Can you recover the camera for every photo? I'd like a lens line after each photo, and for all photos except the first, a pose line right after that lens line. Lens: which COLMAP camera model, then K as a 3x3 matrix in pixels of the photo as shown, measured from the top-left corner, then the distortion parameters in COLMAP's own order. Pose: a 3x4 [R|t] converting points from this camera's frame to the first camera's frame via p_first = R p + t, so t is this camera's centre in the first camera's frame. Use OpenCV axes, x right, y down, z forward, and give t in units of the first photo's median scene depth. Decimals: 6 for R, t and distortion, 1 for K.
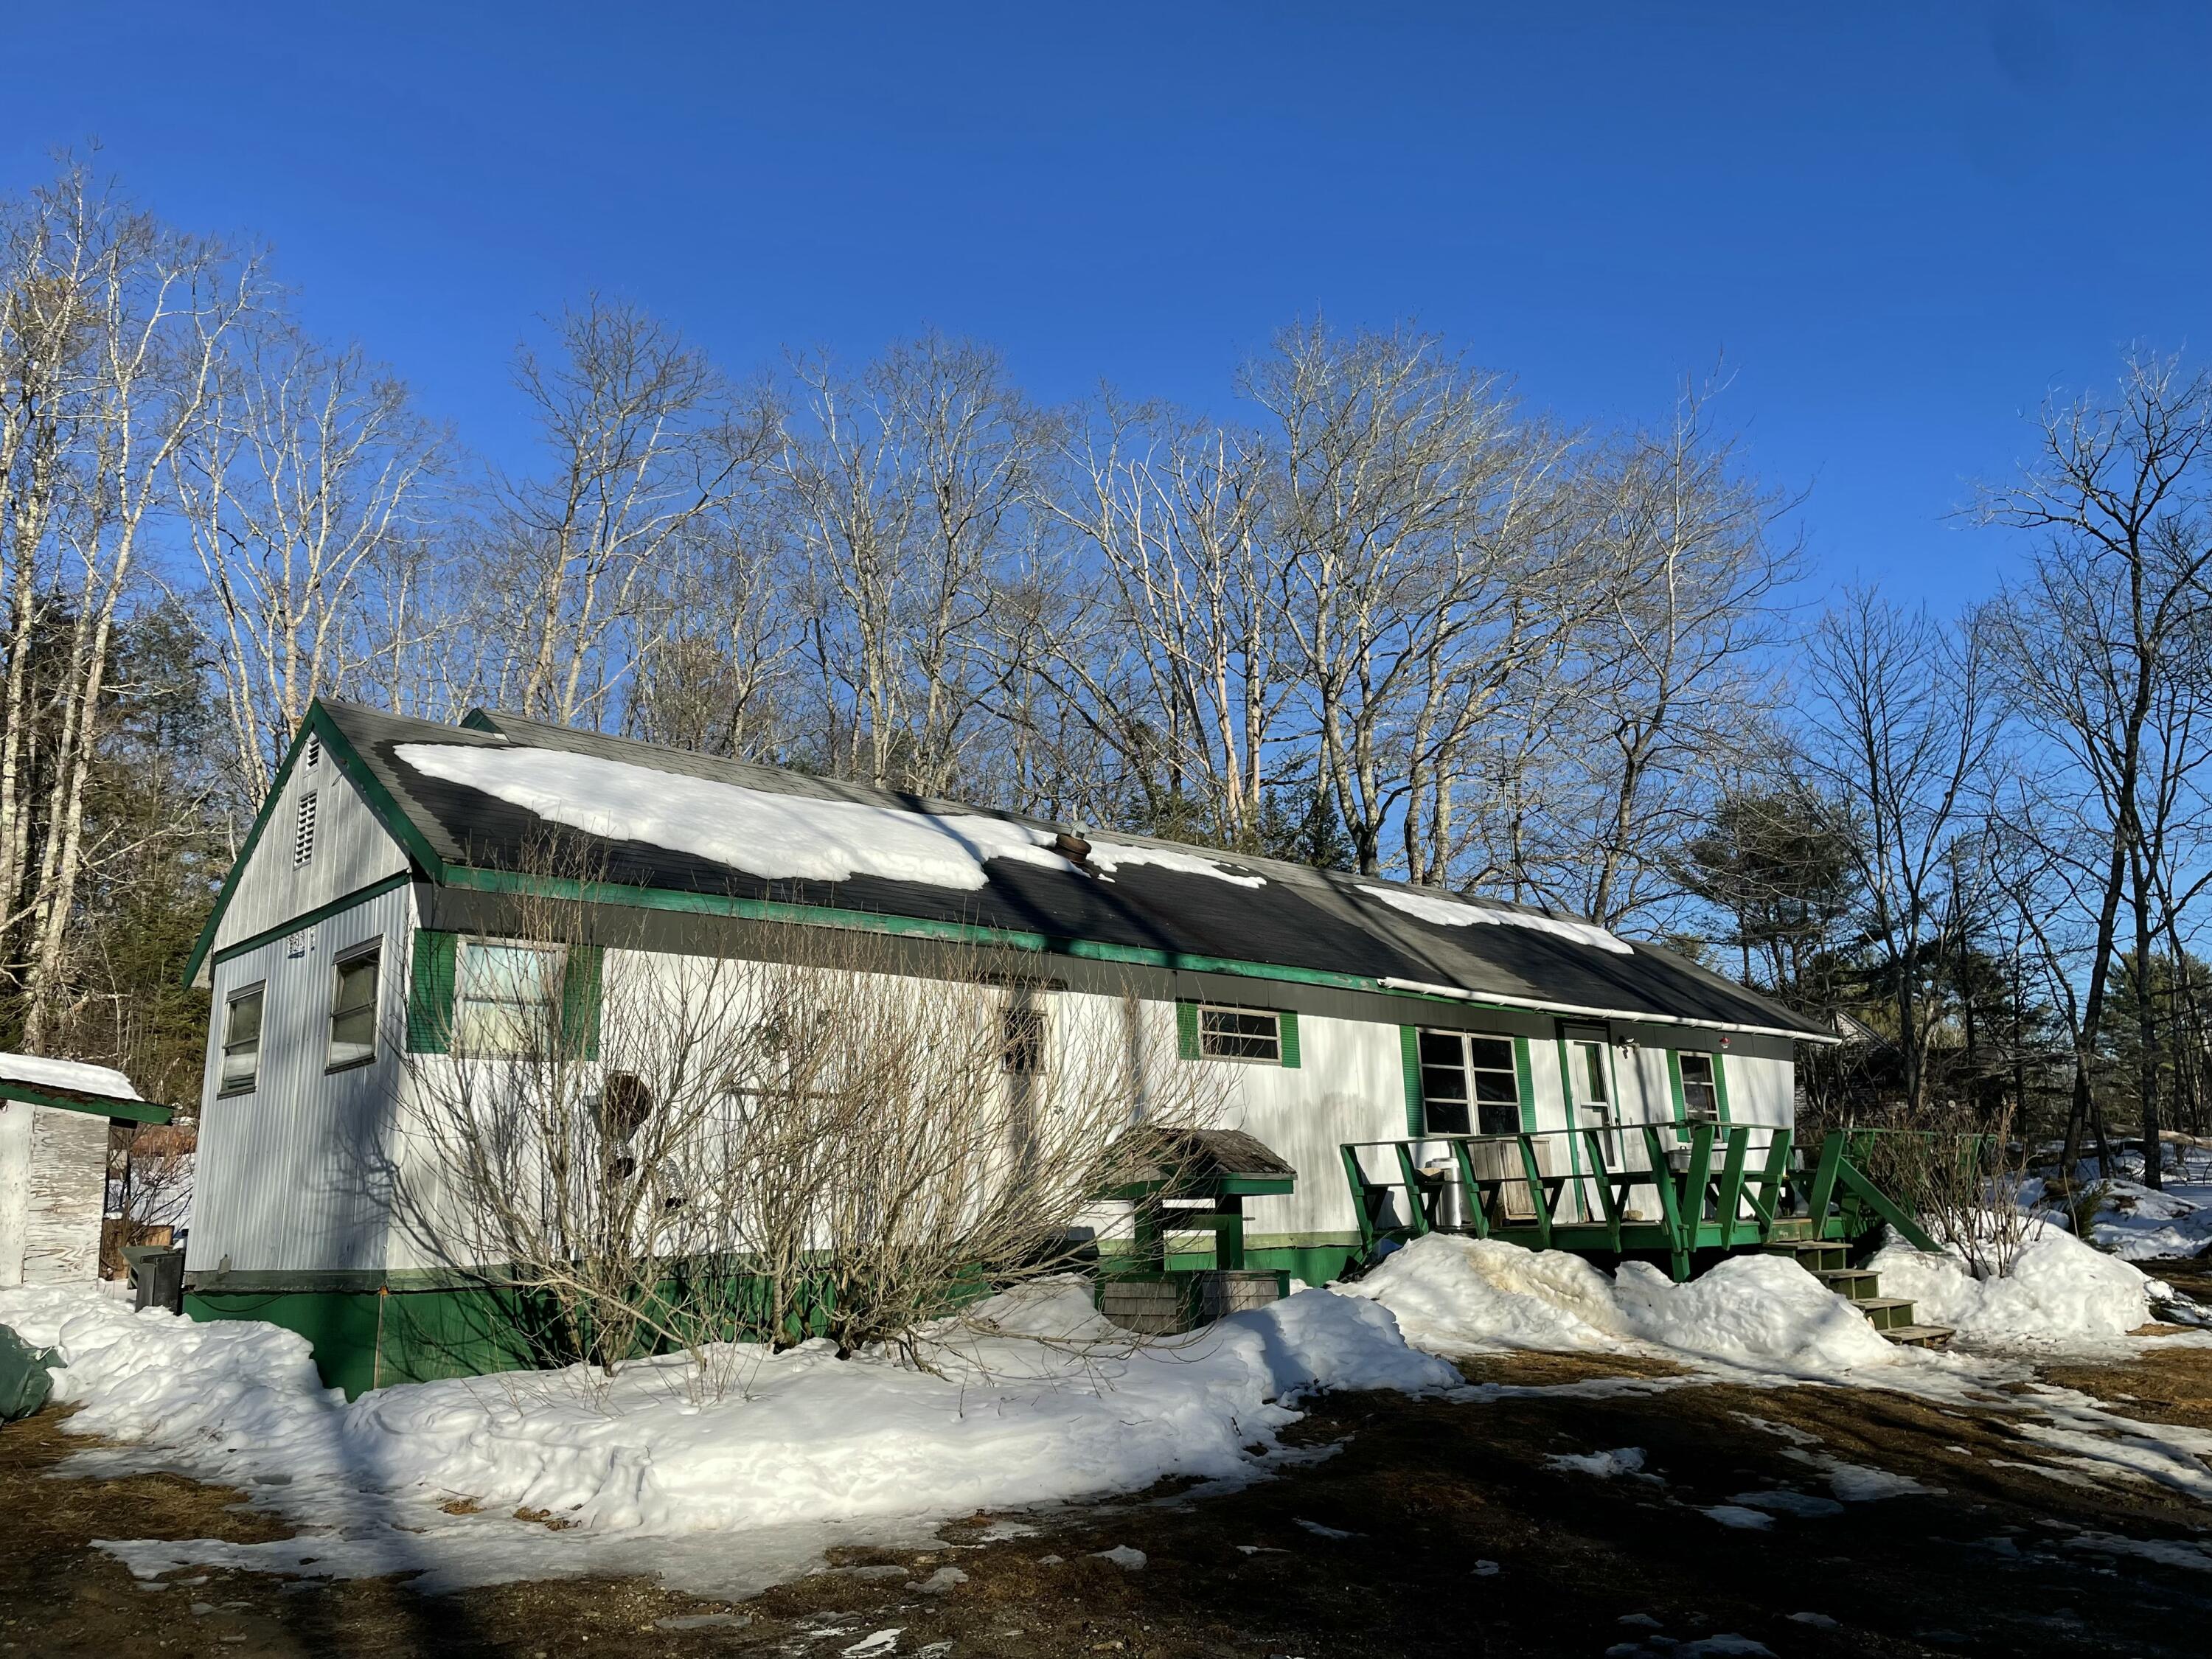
lens RADIAL K [[1670.1, 0, 1109.7], [0, 1670.1, 836.8], [0, 0, 1]] dist [0.105600, -0.130819]
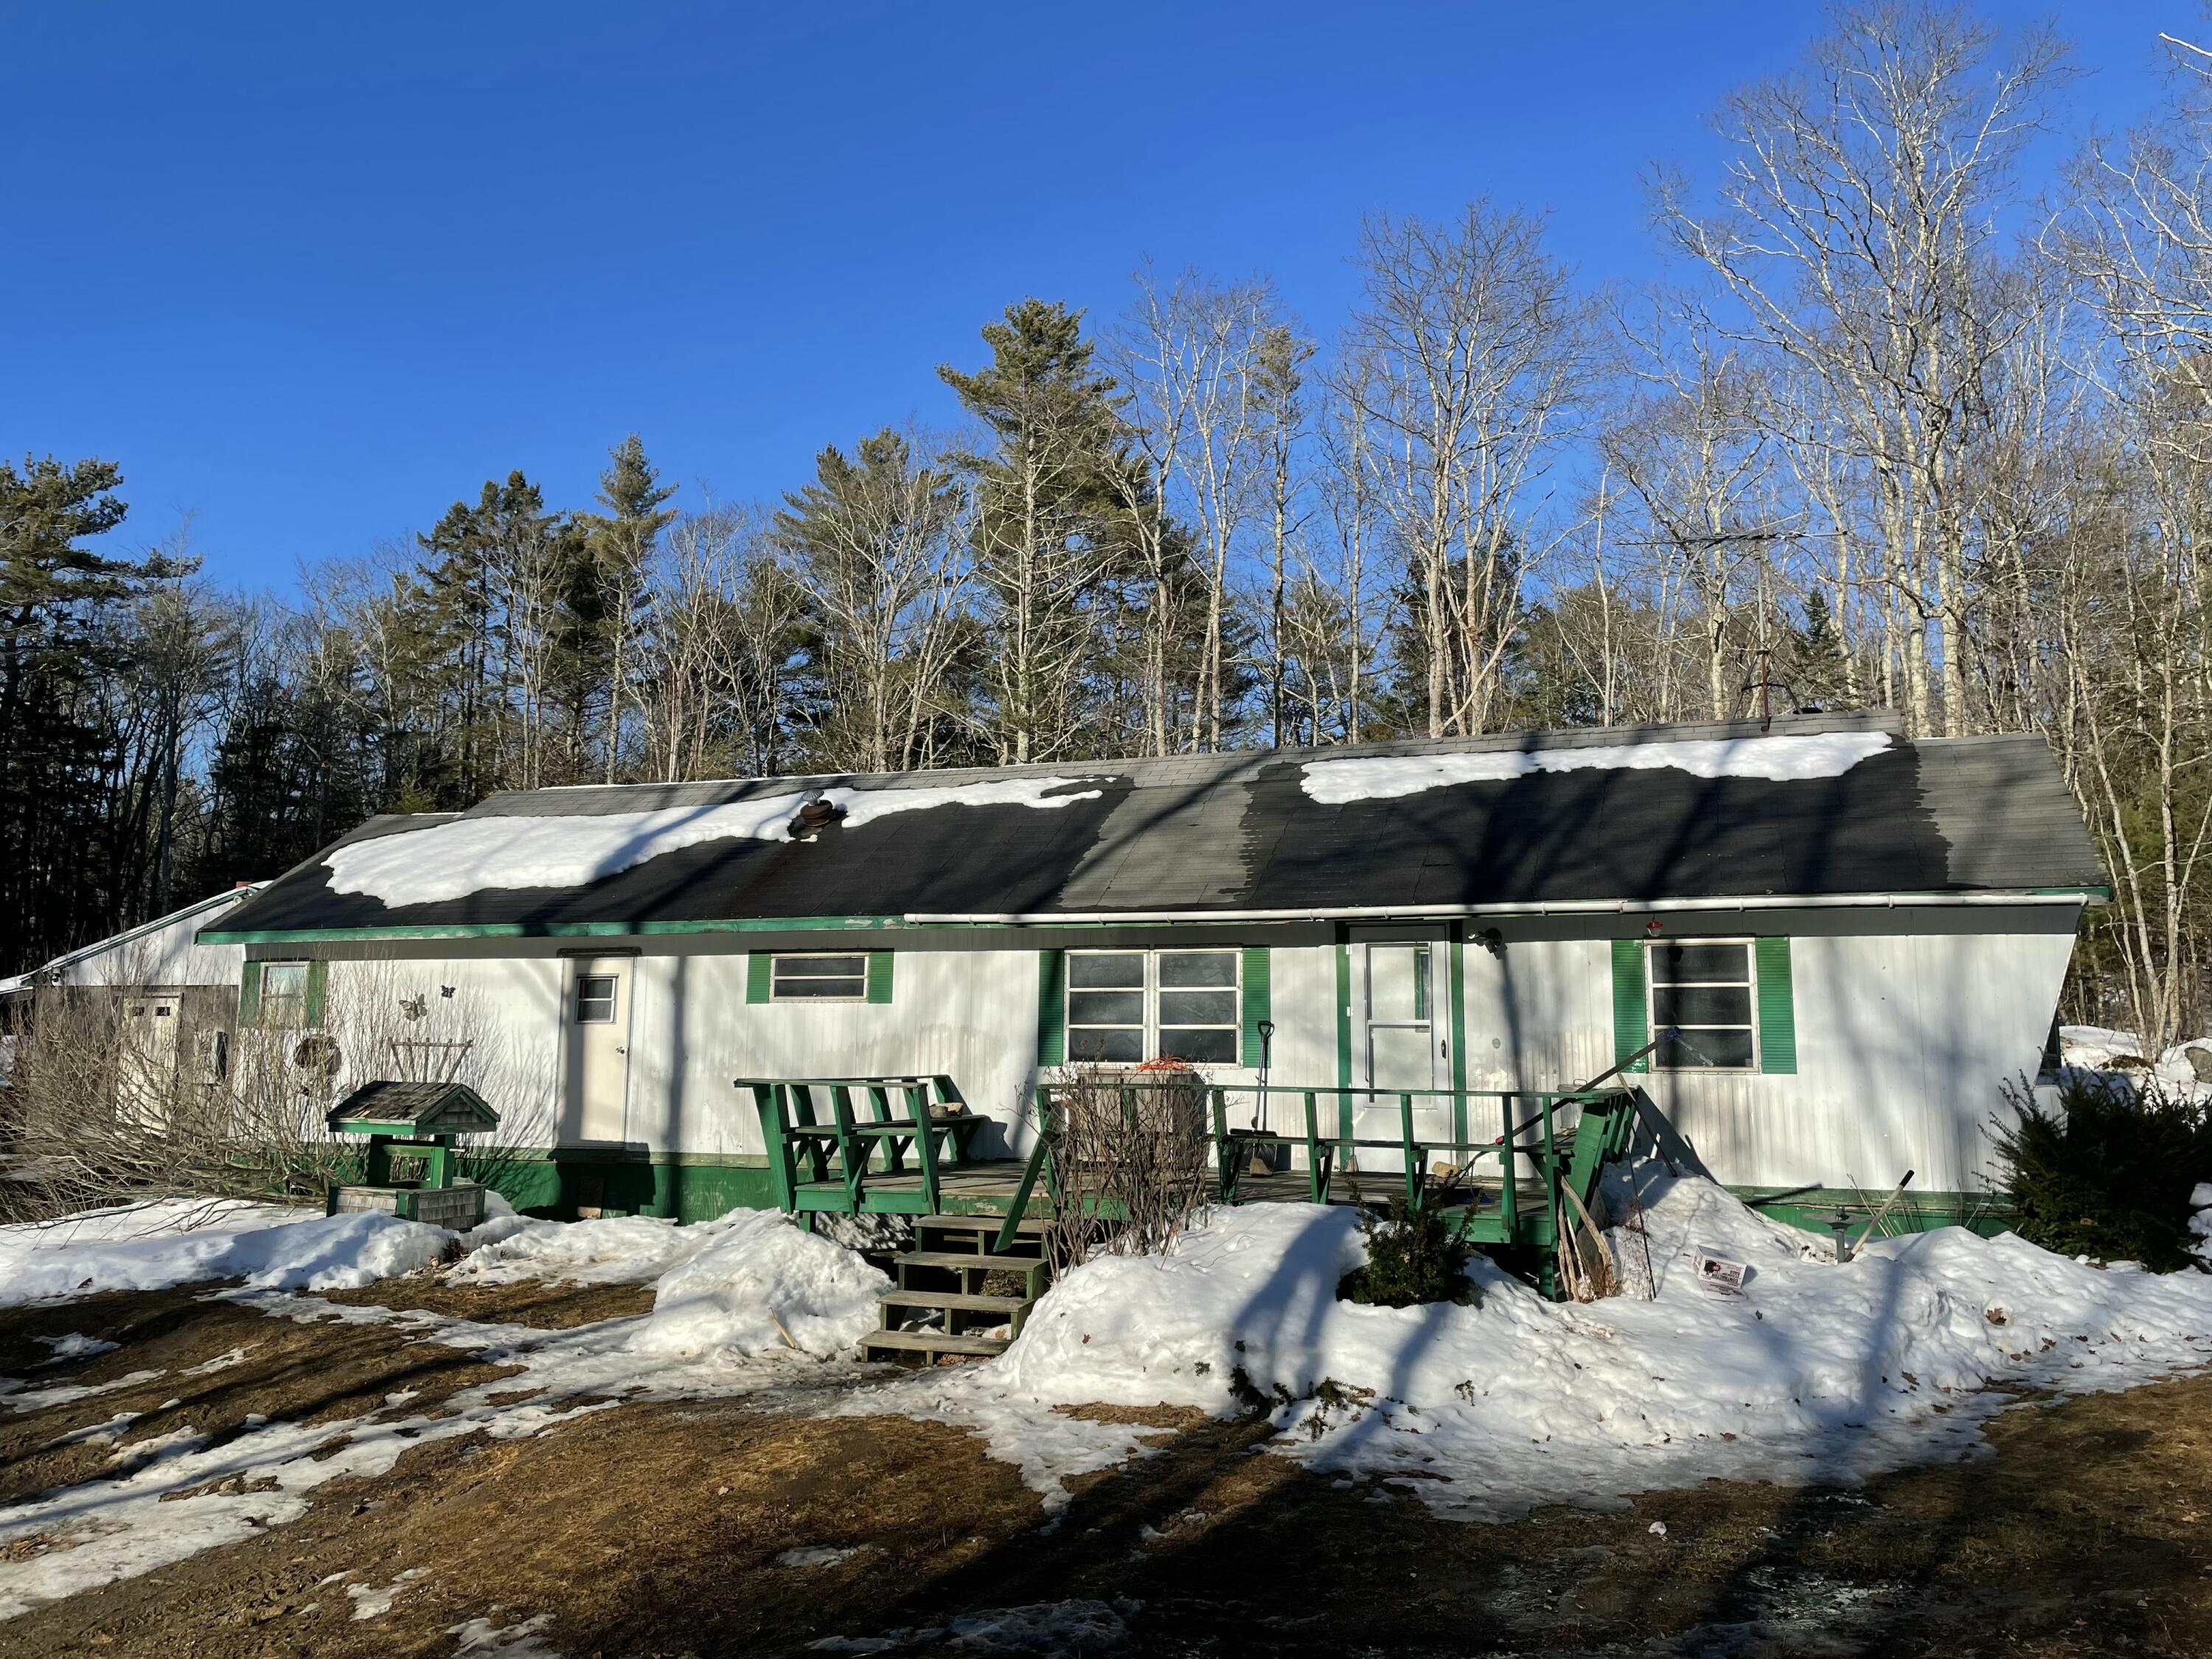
lens RADIAL K [[1670.1, 0, 1100.7], [0, 1670.1, 830.2], [0, 0, 1]] dist [0.105600, -0.130819]
pose [[0.473124, -0.091499, -0.876231, 1.103106], [0.177843, 0.984036, -0.006730, 0.062013], [0.862859, -0.152647, 0.481844, 0.627798]]
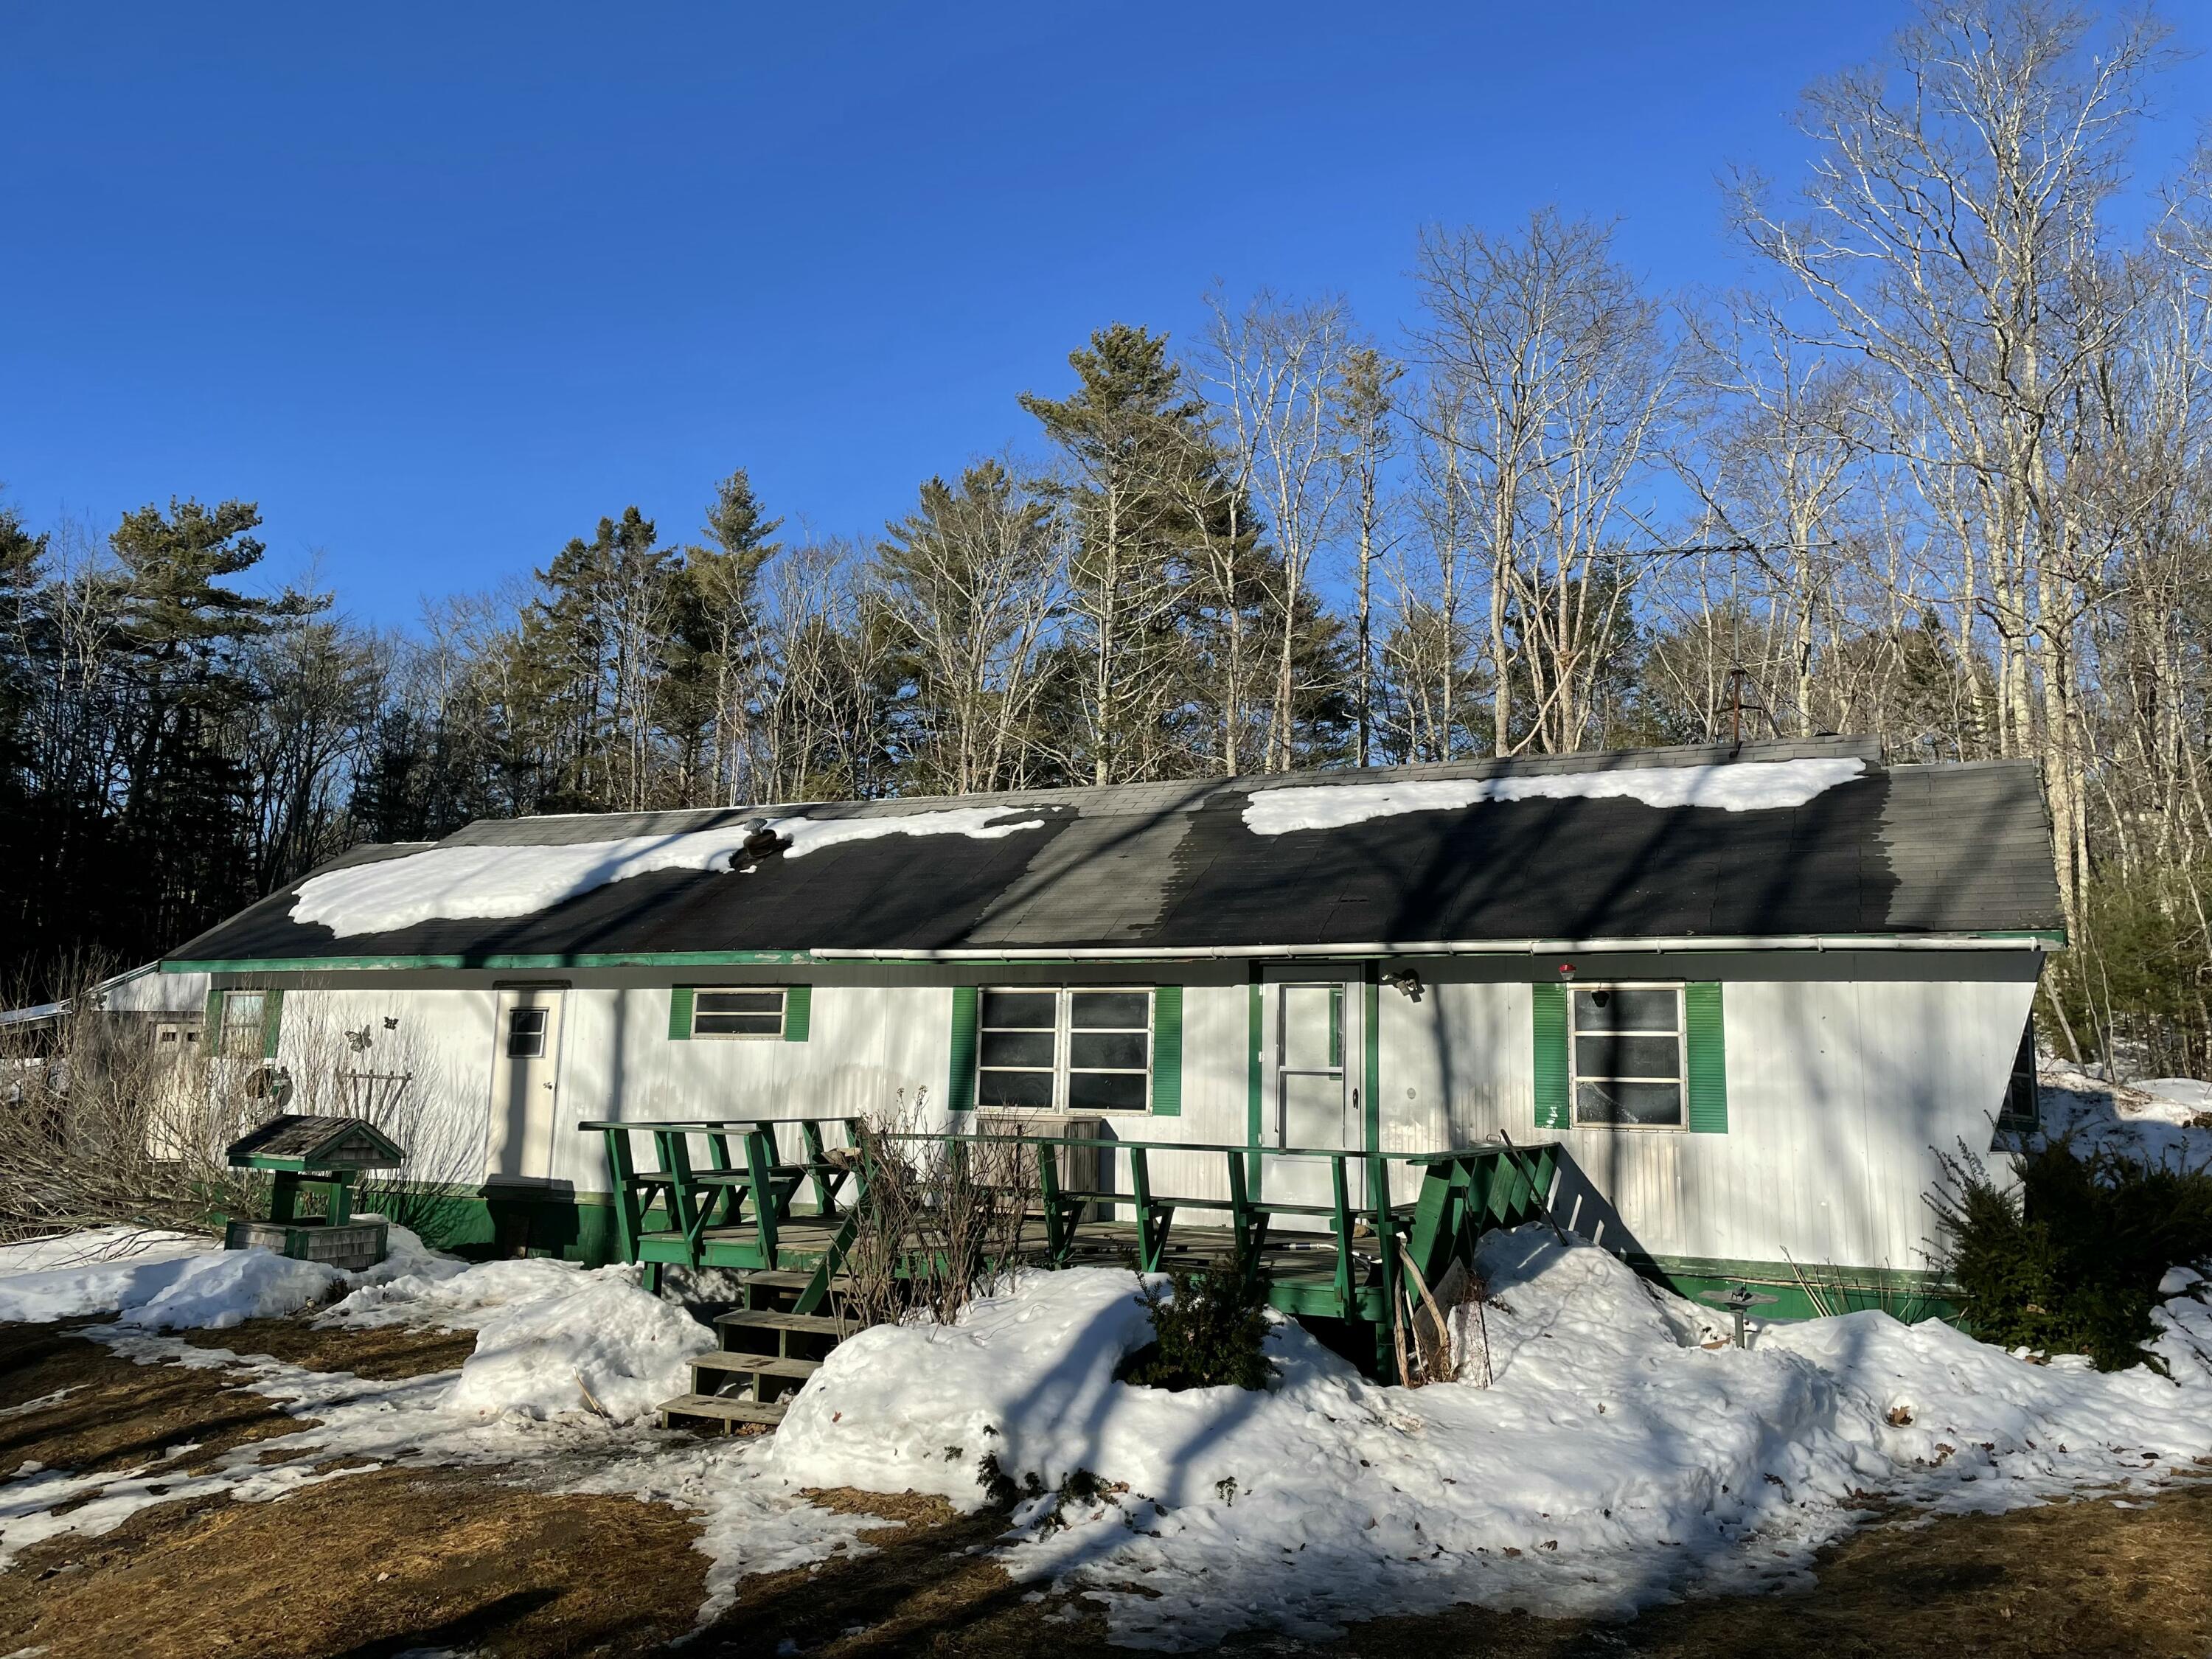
lens RADIAL K [[1670.1, 0, 1115.9], [0, 1670.1, 831.7], [0, 0, 1]] dist [0.105600, -0.130819]
pose [[0.397182, -0.105535, -0.911652, 1.119720], [0.172957, 0.984174, -0.038578, 0.085274], [0.901295, -0.142354, 0.409149, 0.775295]]
